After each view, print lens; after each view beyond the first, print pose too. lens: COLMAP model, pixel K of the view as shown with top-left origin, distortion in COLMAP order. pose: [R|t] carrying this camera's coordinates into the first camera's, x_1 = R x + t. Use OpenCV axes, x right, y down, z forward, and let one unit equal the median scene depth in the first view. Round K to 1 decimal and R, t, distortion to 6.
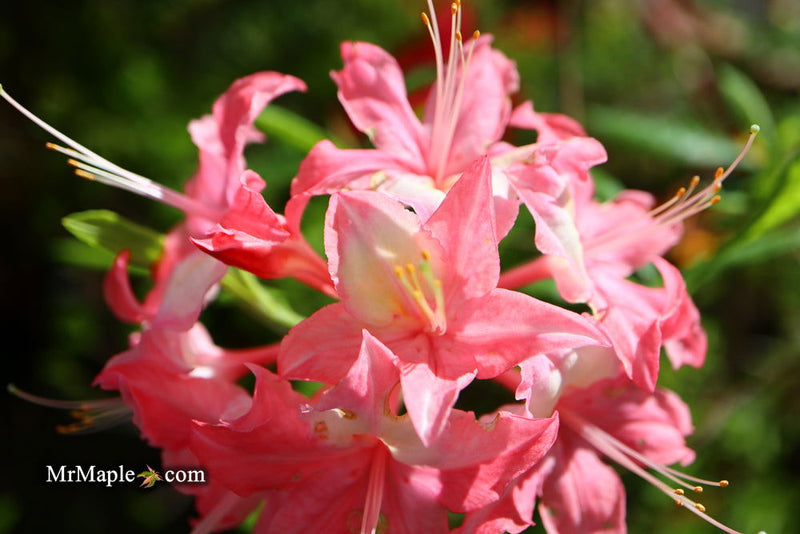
lens RADIAL K [[1160.9, 0, 372.1], [0, 1160.9, 287.6], [0, 0, 1]] dist [0.052999, 0.010691]
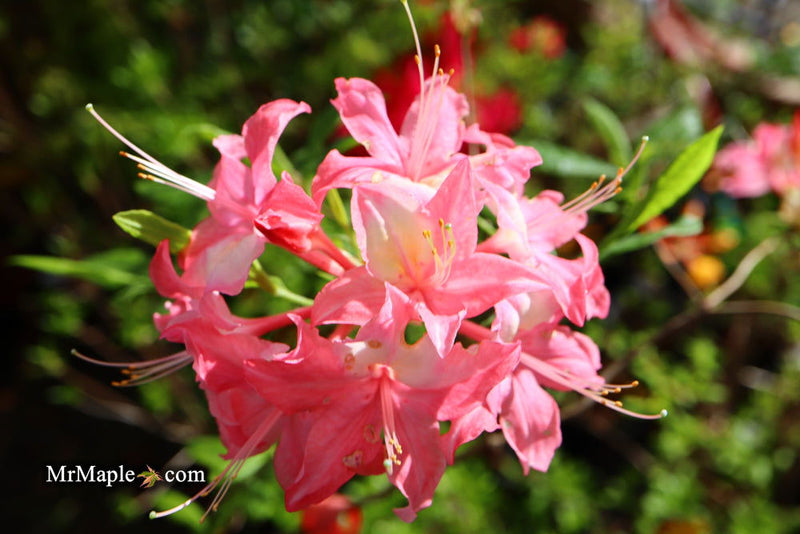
lens RADIAL K [[1234.4, 0, 400.0], [0, 1234.4, 267.0], [0, 0, 1]] dist [0.071520, 0.093848]
pose [[0.982755, -0.016167, 0.184204, -0.238395], [0.027548, 0.997855, -0.059392, 0.096559], [-0.182849, 0.063443, 0.981092, -0.408516]]
